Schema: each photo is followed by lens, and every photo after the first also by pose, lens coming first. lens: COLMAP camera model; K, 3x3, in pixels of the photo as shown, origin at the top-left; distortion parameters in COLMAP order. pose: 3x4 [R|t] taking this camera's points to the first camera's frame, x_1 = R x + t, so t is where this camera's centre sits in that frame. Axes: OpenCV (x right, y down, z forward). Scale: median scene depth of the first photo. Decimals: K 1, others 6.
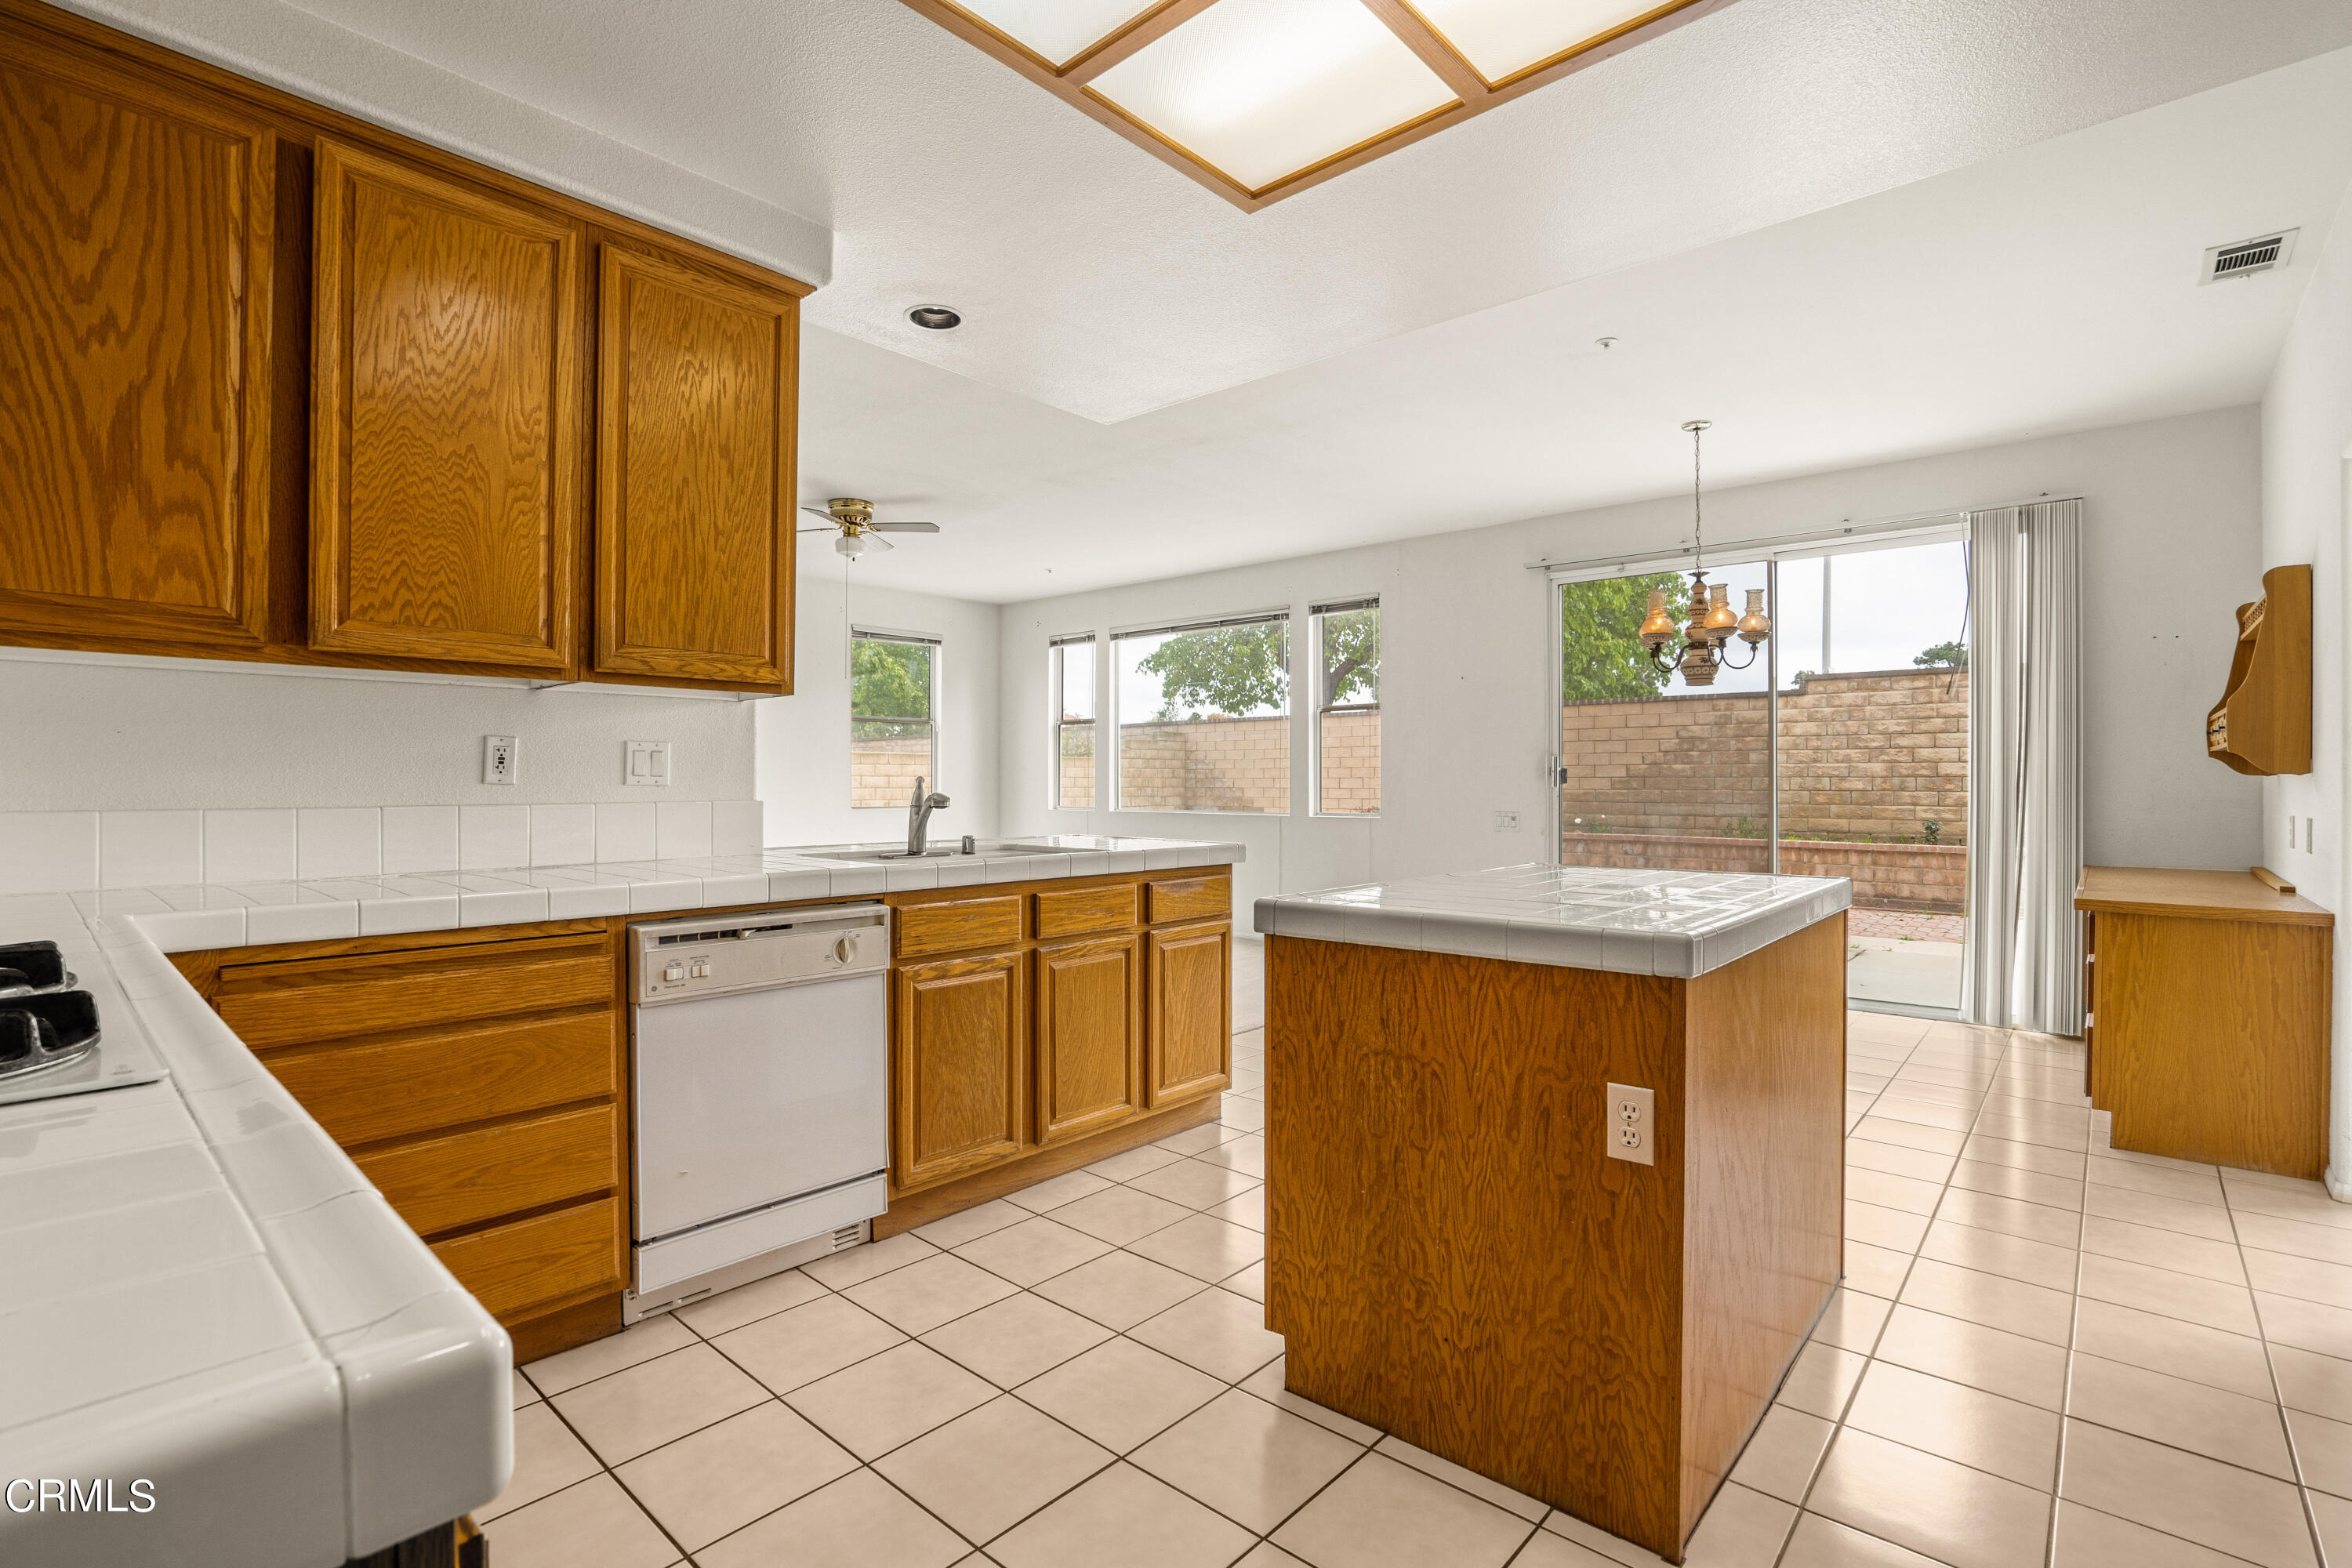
lens RADIAL K [[1096.2, 0, 1176.0], [0, 1096.2, 784.0], [0, 0, 1]] dist [-0.087037, 0.044842]
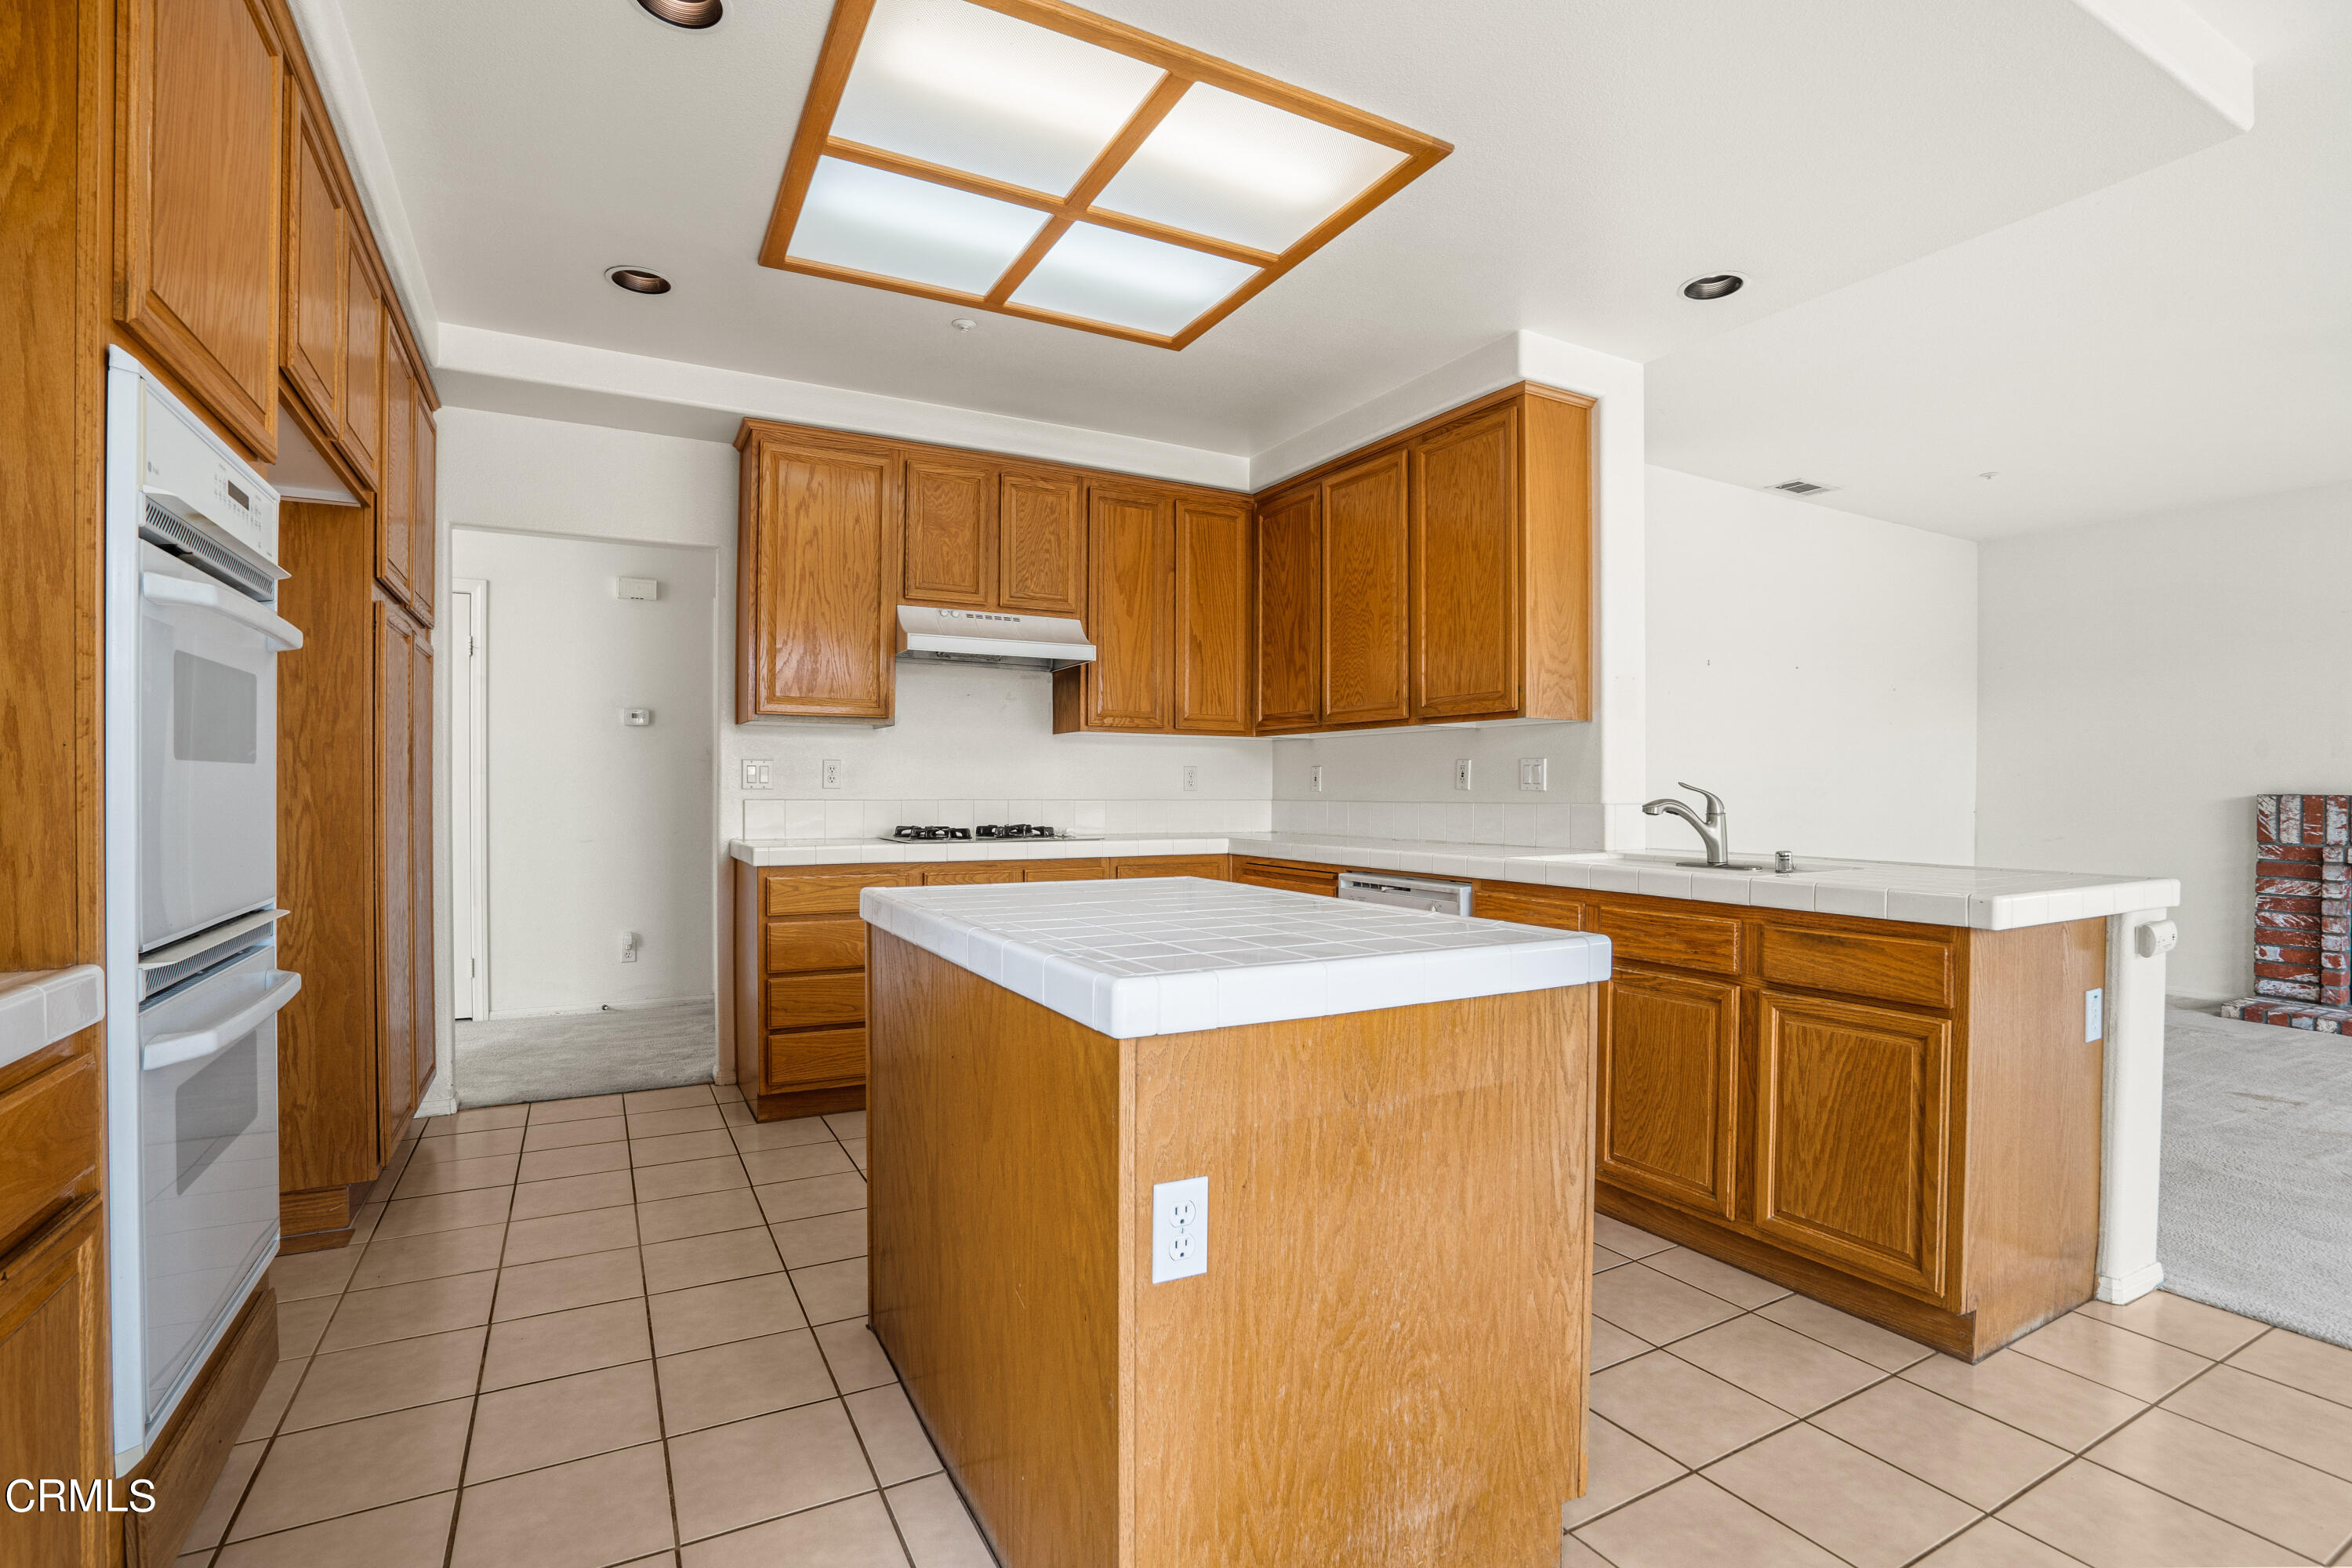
lens RADIAL K [[1096.2, 0, 1176.0], [0, 1096.2, 784.0], [0, 0, 1]] dist [-0.087037, 0.044842]
pose [[-0.338306, -0.007002, -0.941010, 0.998131], [-0.007012, 0.999963, -0.004920, 0.002888], [0.941010, 0.004933, -0.338343, 1.099872]]
